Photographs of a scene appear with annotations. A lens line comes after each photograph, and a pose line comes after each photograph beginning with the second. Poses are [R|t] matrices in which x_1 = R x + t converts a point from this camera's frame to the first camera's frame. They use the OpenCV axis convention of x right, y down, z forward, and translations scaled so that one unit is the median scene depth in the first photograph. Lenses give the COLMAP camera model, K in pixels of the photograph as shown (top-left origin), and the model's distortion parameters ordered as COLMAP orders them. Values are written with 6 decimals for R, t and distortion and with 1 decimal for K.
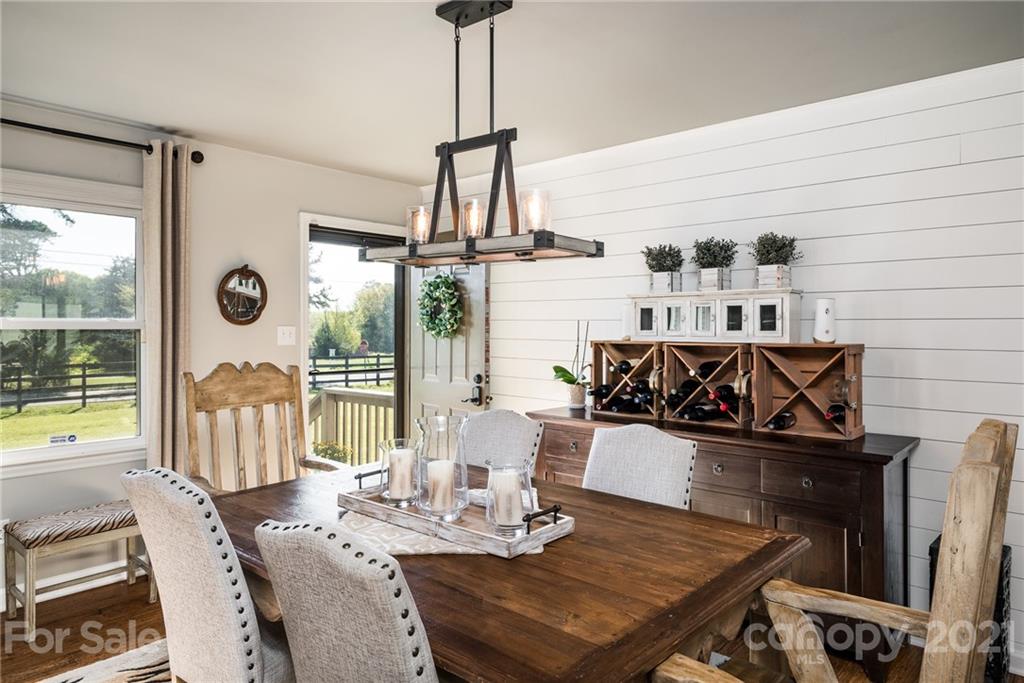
lens RADIAL K [[674.2, 0, 505.8], [0, 674.2, 341.2], [0, 0, 1]] dist [-0.002438, -0.006808]
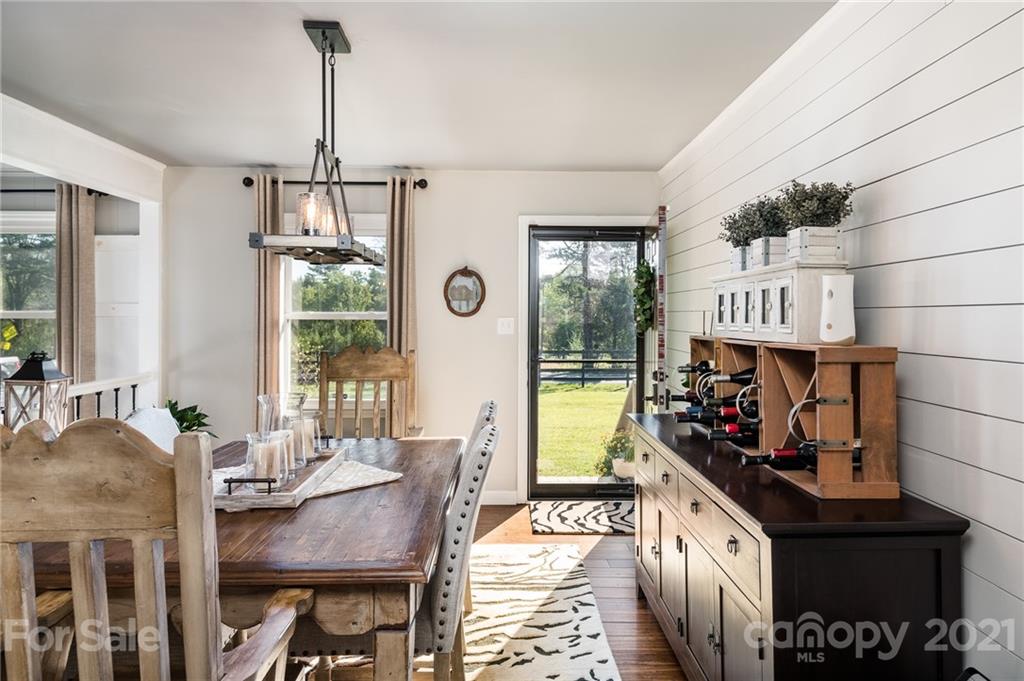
lens RADIAL K [[674.2, 0, 504.3], [0, 674.2, 311.7], [0, 0, 1]] dist [-0.002438, -0.006808]
pose [[0.666853, -0.005281, -0.745170, 0.619982], [-0.019079, 0.999526, -0.024157, -0.005647], [0.744945, 0.030327, 0.666437, 0.292879]]
